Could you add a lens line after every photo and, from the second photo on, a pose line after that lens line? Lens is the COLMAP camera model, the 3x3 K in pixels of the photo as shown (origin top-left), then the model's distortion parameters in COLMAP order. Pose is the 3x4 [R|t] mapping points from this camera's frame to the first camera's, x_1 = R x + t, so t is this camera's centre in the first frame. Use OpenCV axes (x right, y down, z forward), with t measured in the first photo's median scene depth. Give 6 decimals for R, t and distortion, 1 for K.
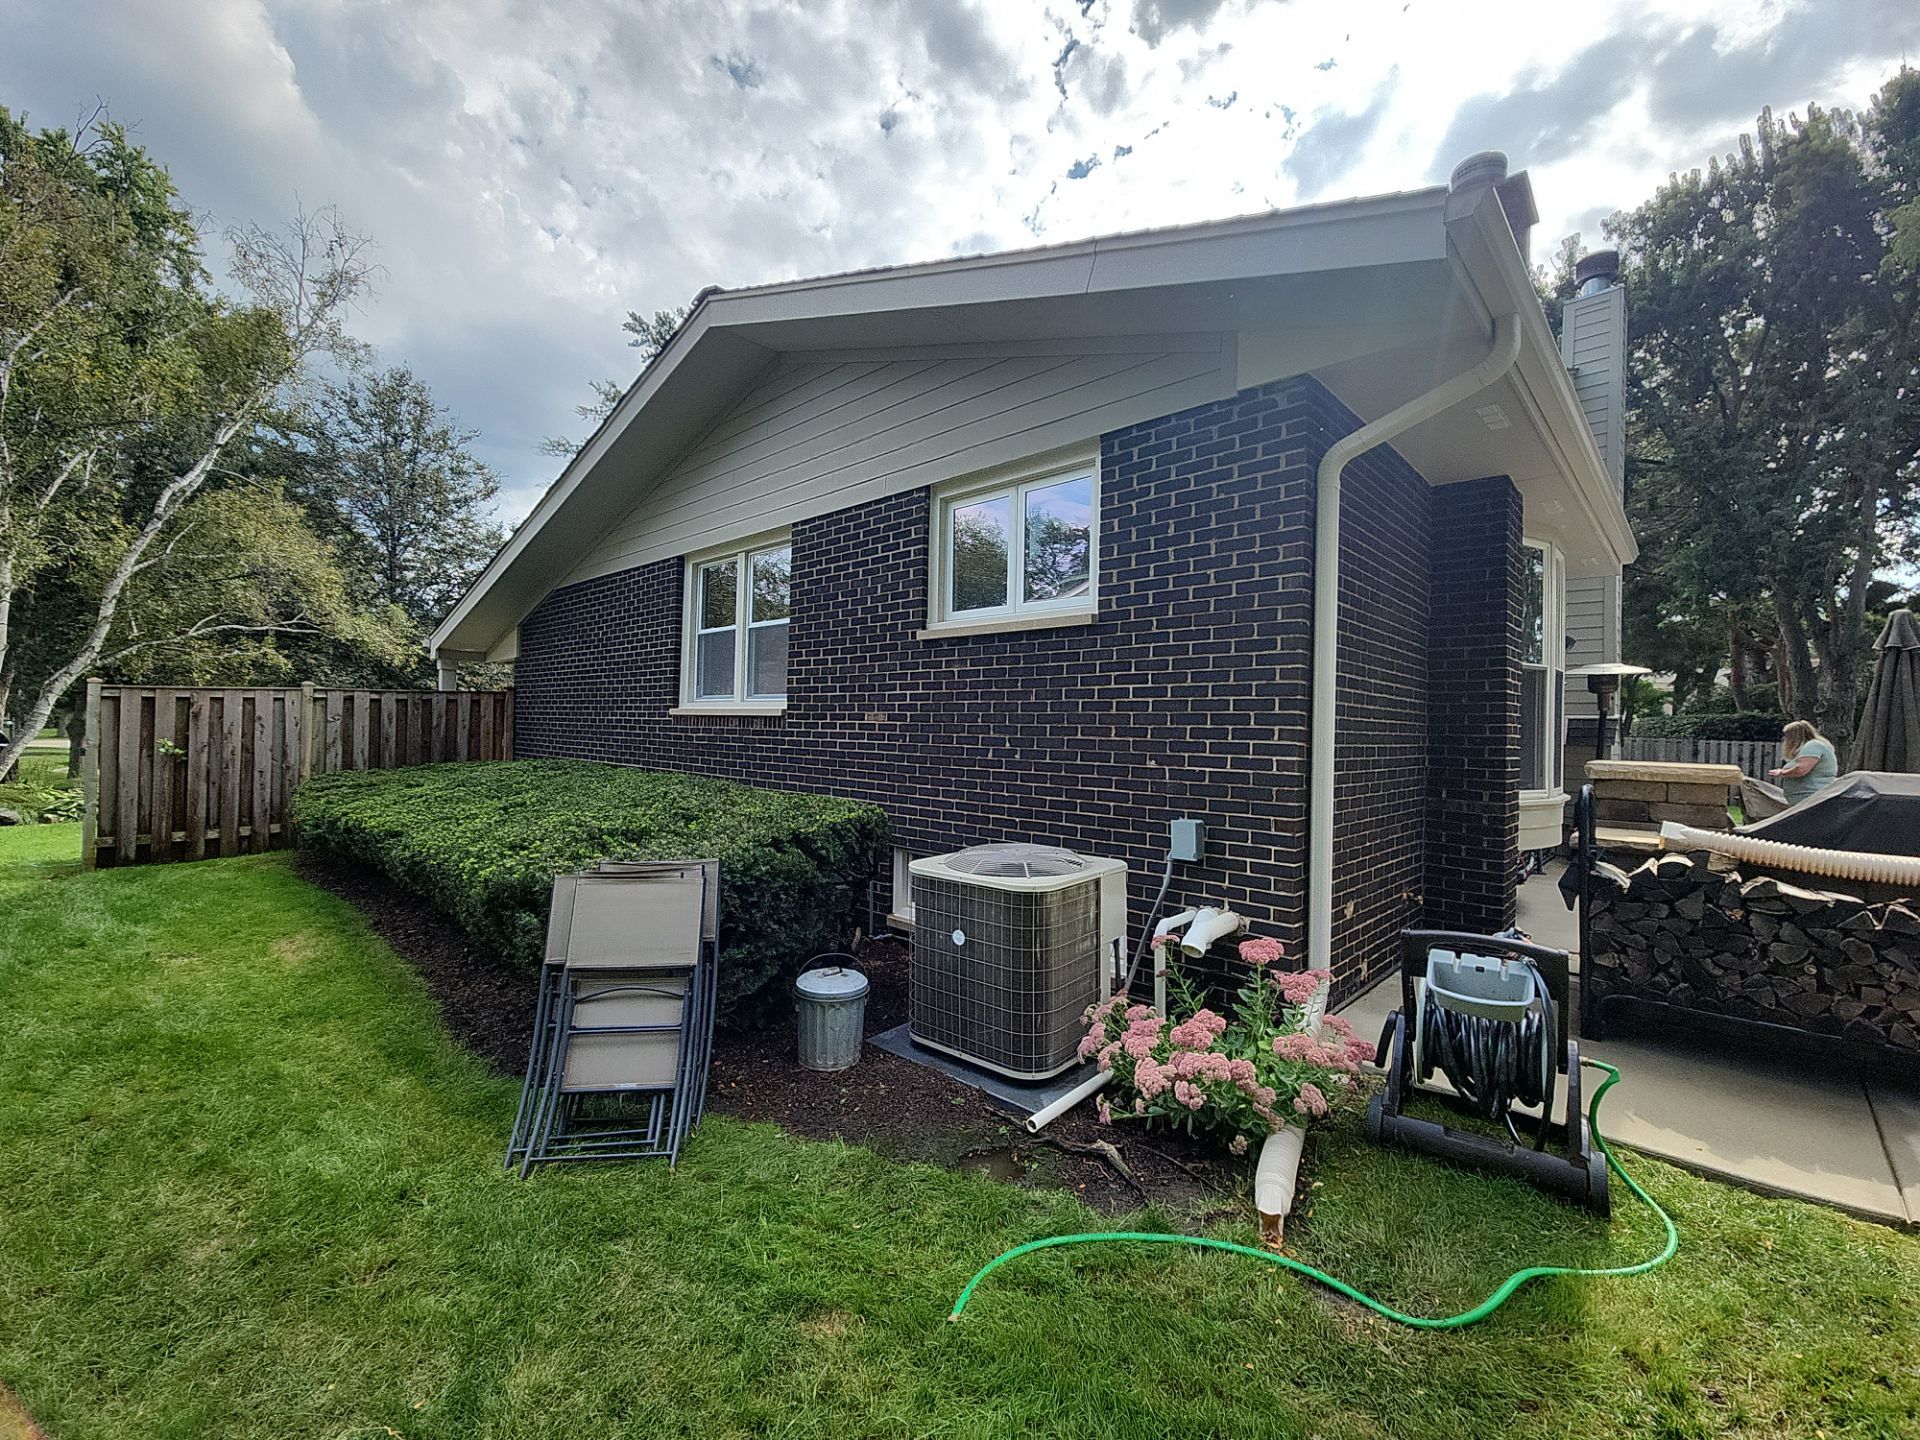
lens RADIAL K [[783.3, 0, 930.9], [0, 783.3, 729.2], [0, 0, 1]] dist [0.036457, -0.021316]
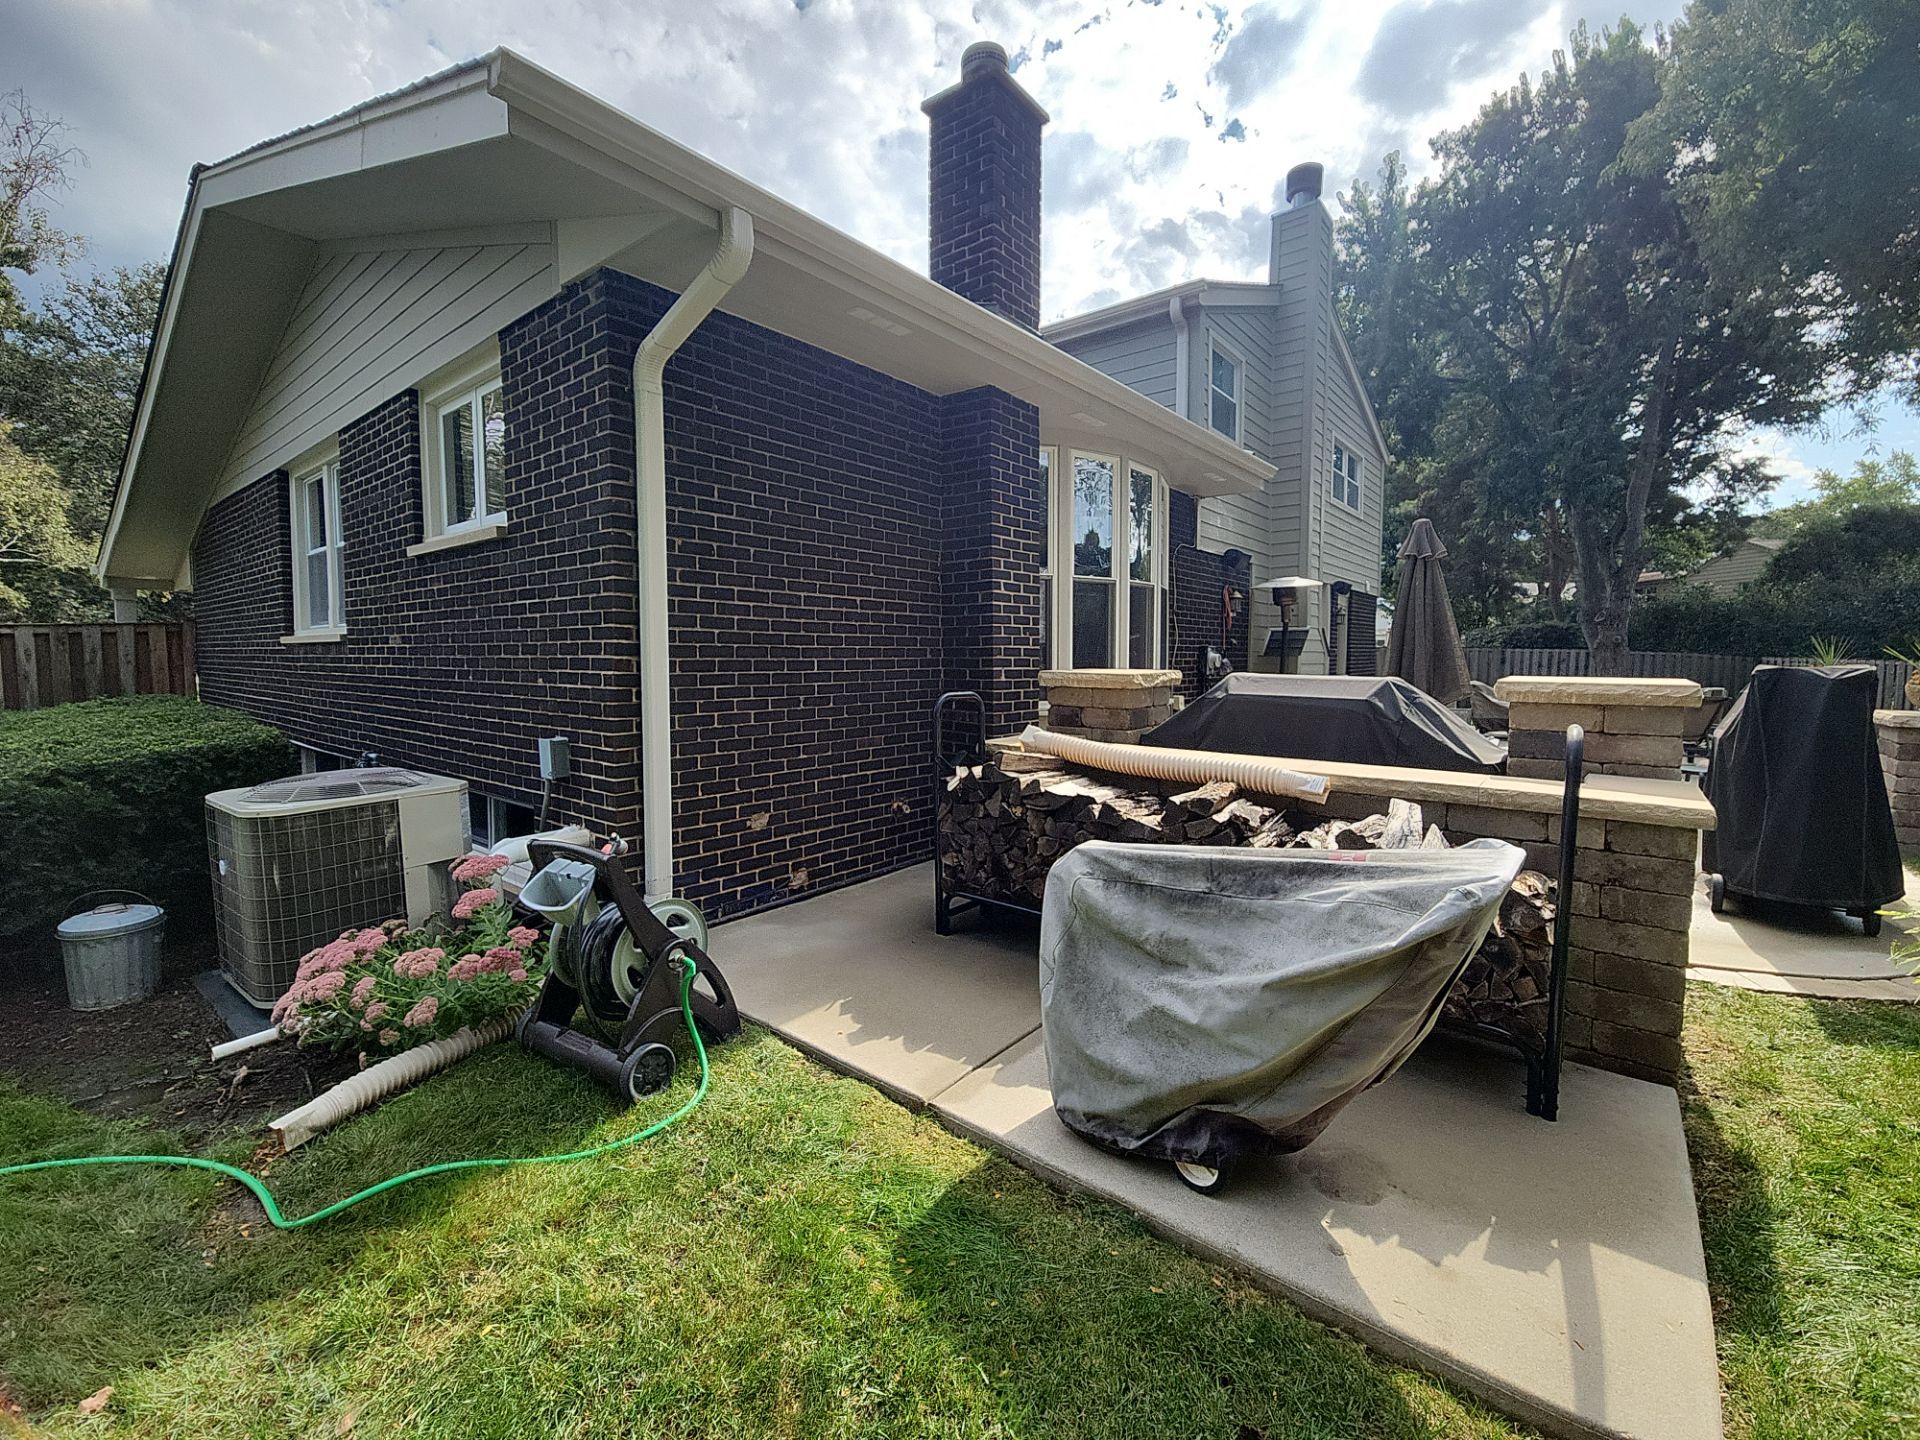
lens RADIAL K [[792.7, 0, 960.0], [0, 792.7, 720.0], [0, 0, 1]] dist [-0.008057, 0.000562]
pose [[0.995157, -0.029316, 0.093825, 0.372226], [0.021400, 0.996211, 0.084293, 0.010225], [-0.095941, -0.081877, 0.992014, -0.009160]]
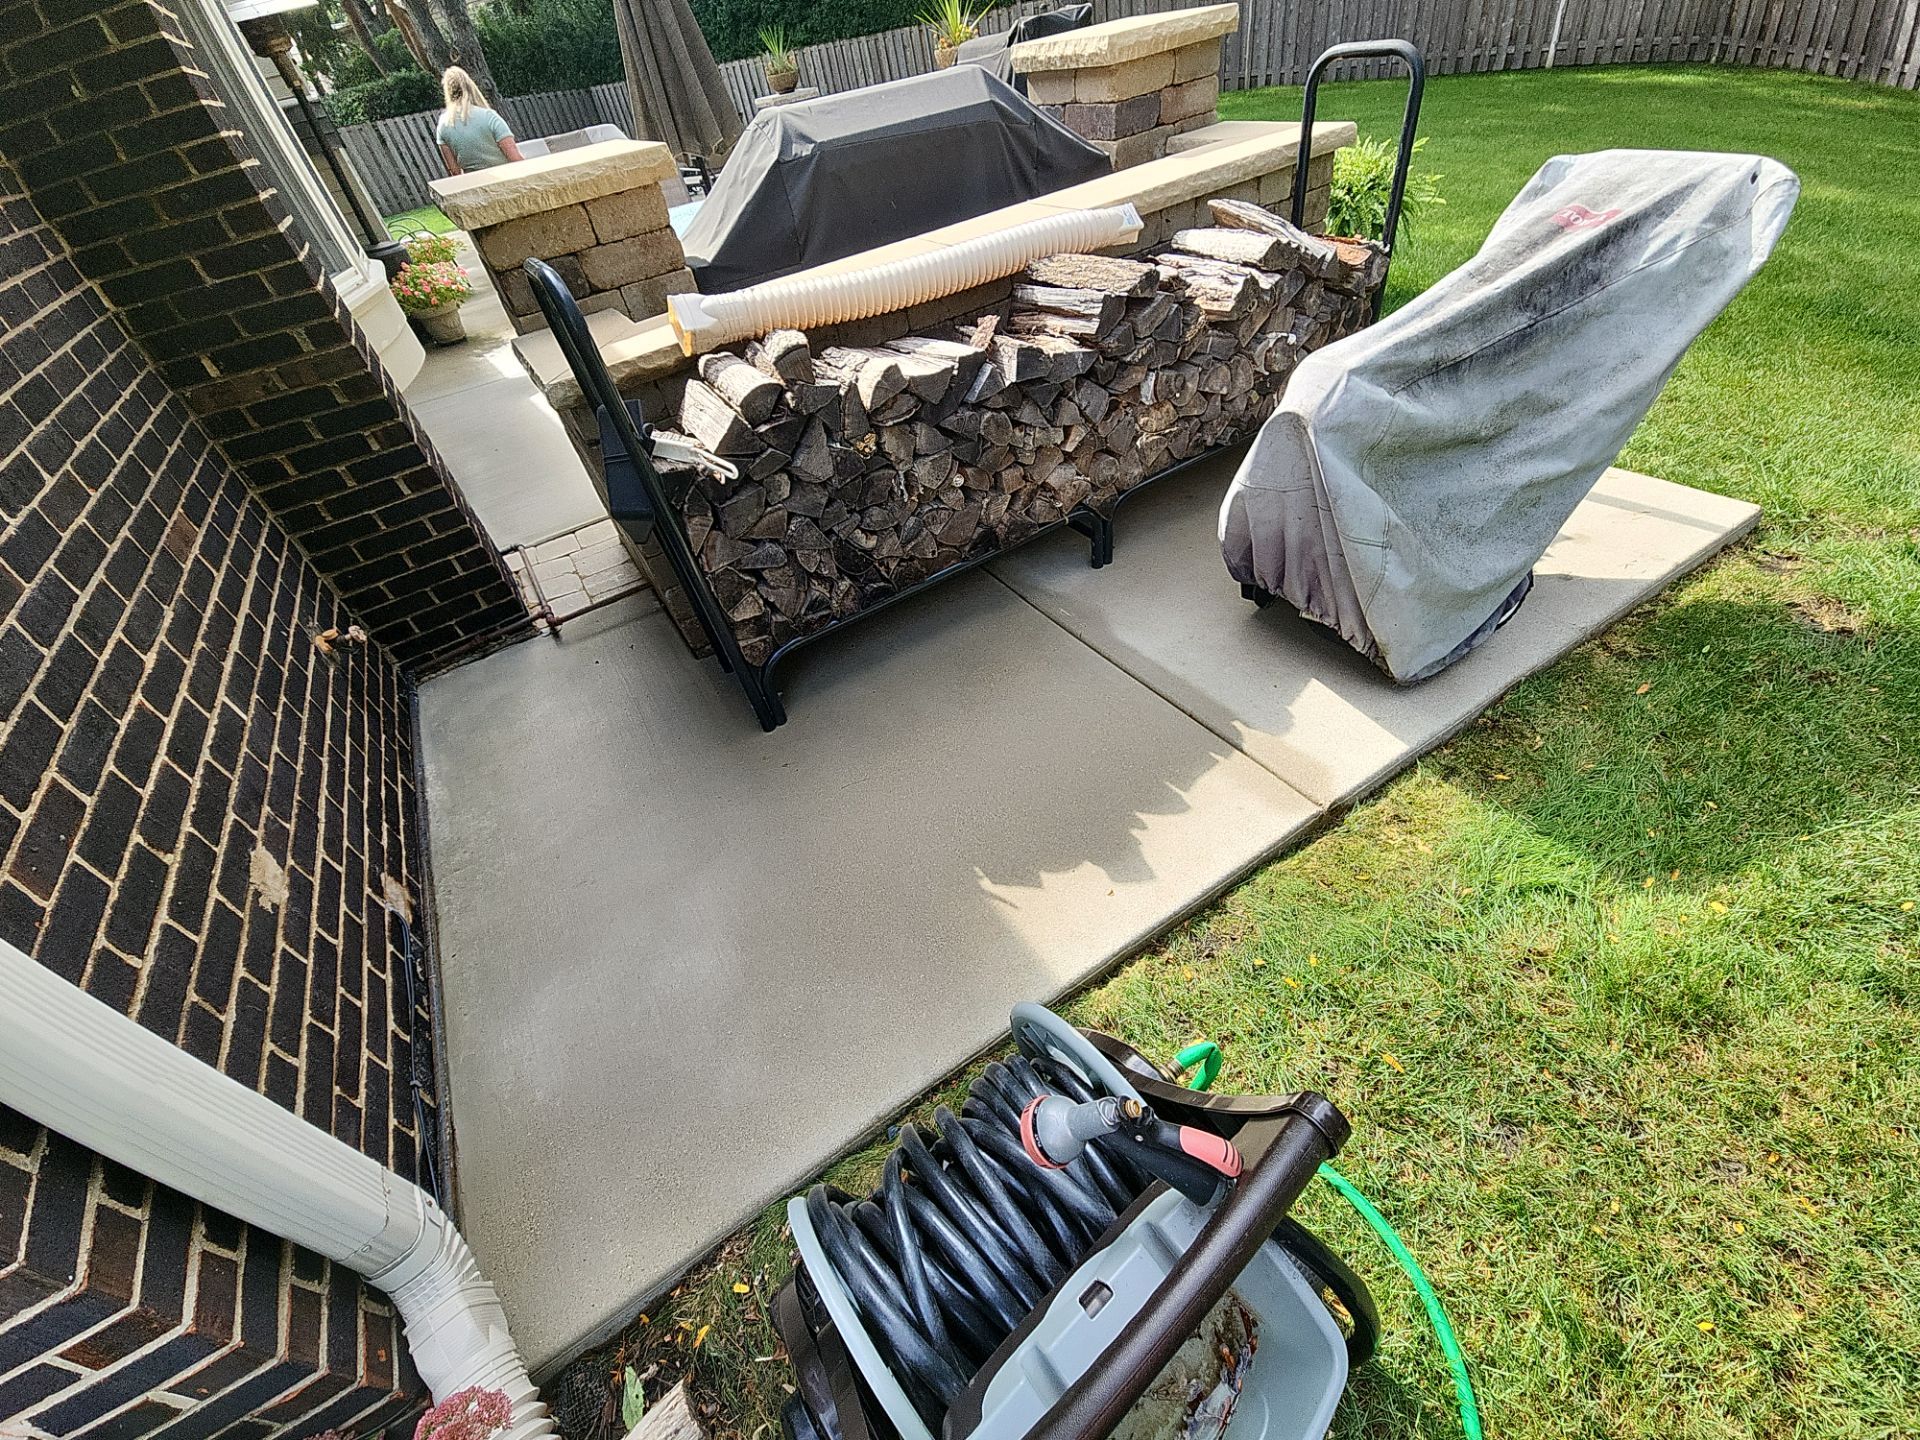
lens RADIAL K [[792.7, 0, 960.0], [0, 792.7, 720.0], [0, 0, 1]] dist [-0.008057, 0.000562]
pose [[0.228917, -0.699107, 0.677382, 0.221024], [0.167481, 0.713769, 0.680062, -0.001206], [-0.958930, -0.042230, 0.280481, 0.339241]]
